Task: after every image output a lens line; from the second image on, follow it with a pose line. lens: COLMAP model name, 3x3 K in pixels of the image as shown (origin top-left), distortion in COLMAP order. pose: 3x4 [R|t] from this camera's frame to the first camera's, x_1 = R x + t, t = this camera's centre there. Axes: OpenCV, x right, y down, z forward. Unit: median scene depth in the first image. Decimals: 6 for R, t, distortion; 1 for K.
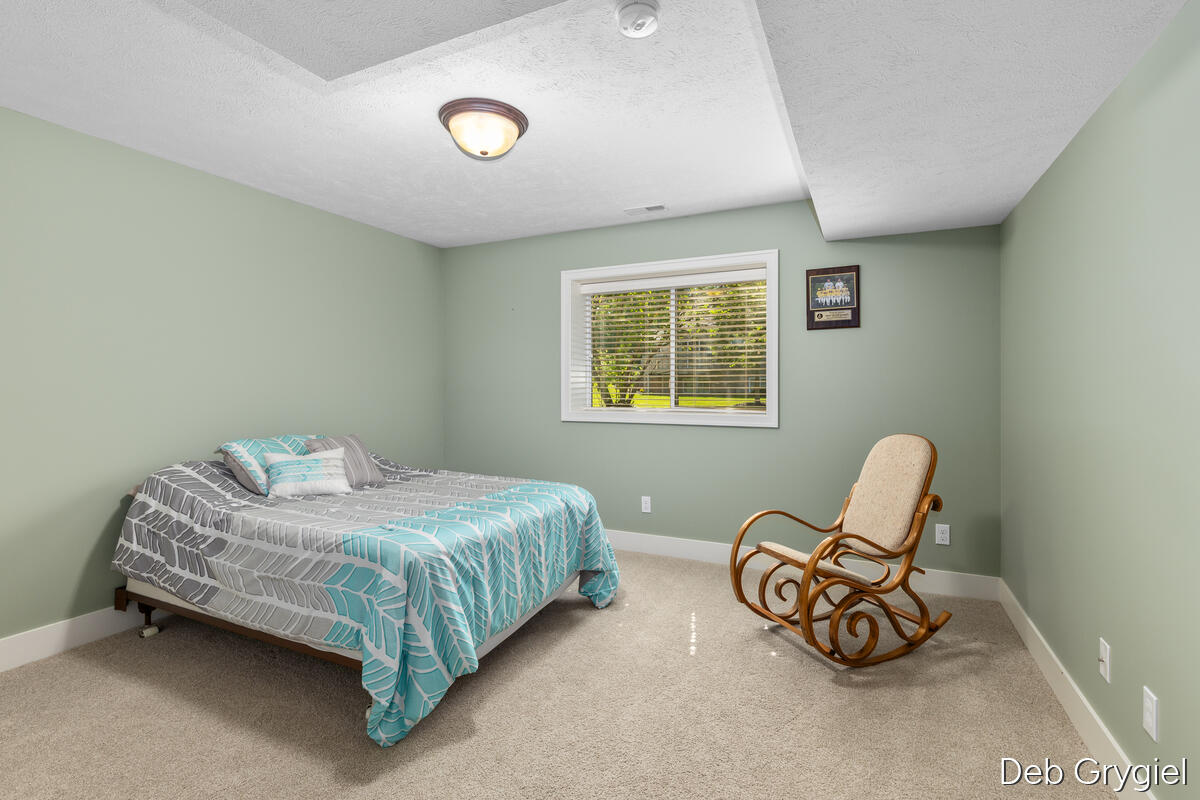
lens RADIAL K [[554.6, 0, 596.7], [0, 554.6, 392.1], [0, 0, 1]] dist [-0.003951, -0.000684]
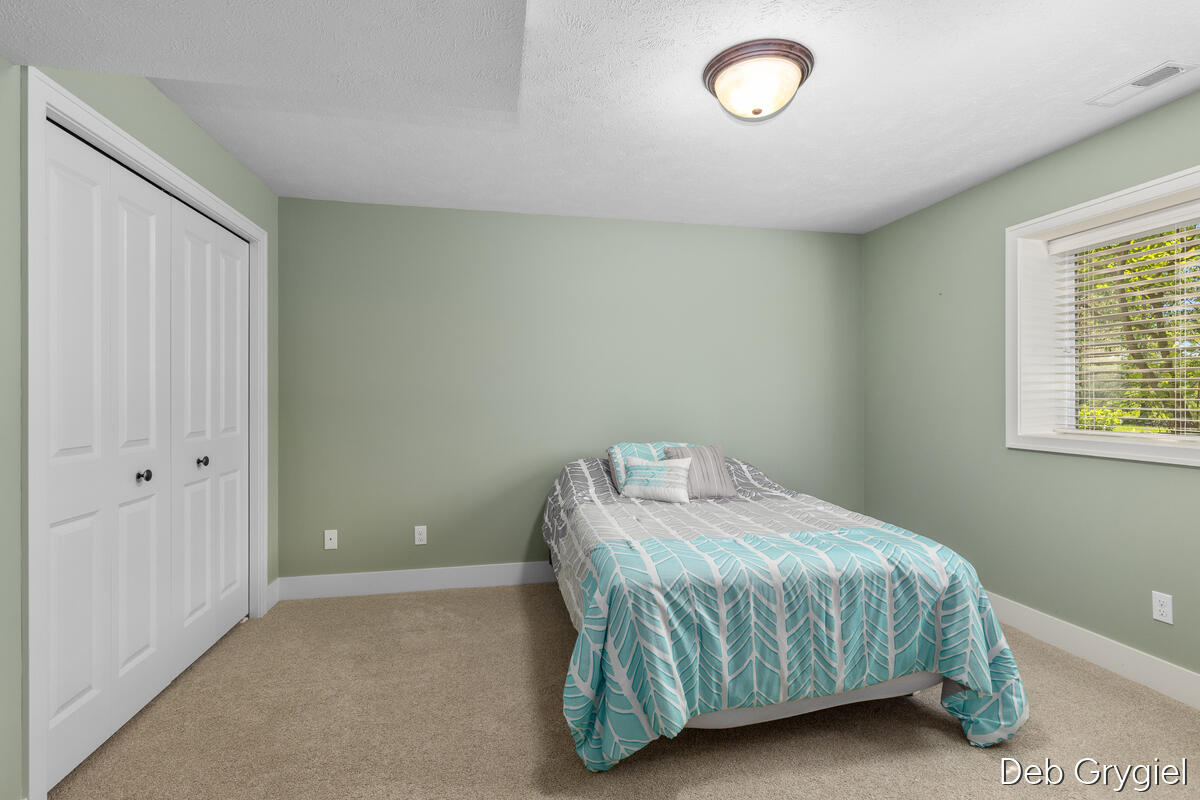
lens RADIAL K [[554.6, 0, 601.8], [0, 554.6, 399.0], [0, 0, 1]] dist [-0.003951, -0.000684]
pose [[0.603126, 0.005035, -0.797630, 0.315369], [-0.008722, 0.999962, -0.000283, -0.005860], [0.797598, 0.007128, 0.603147, 0.336875]]
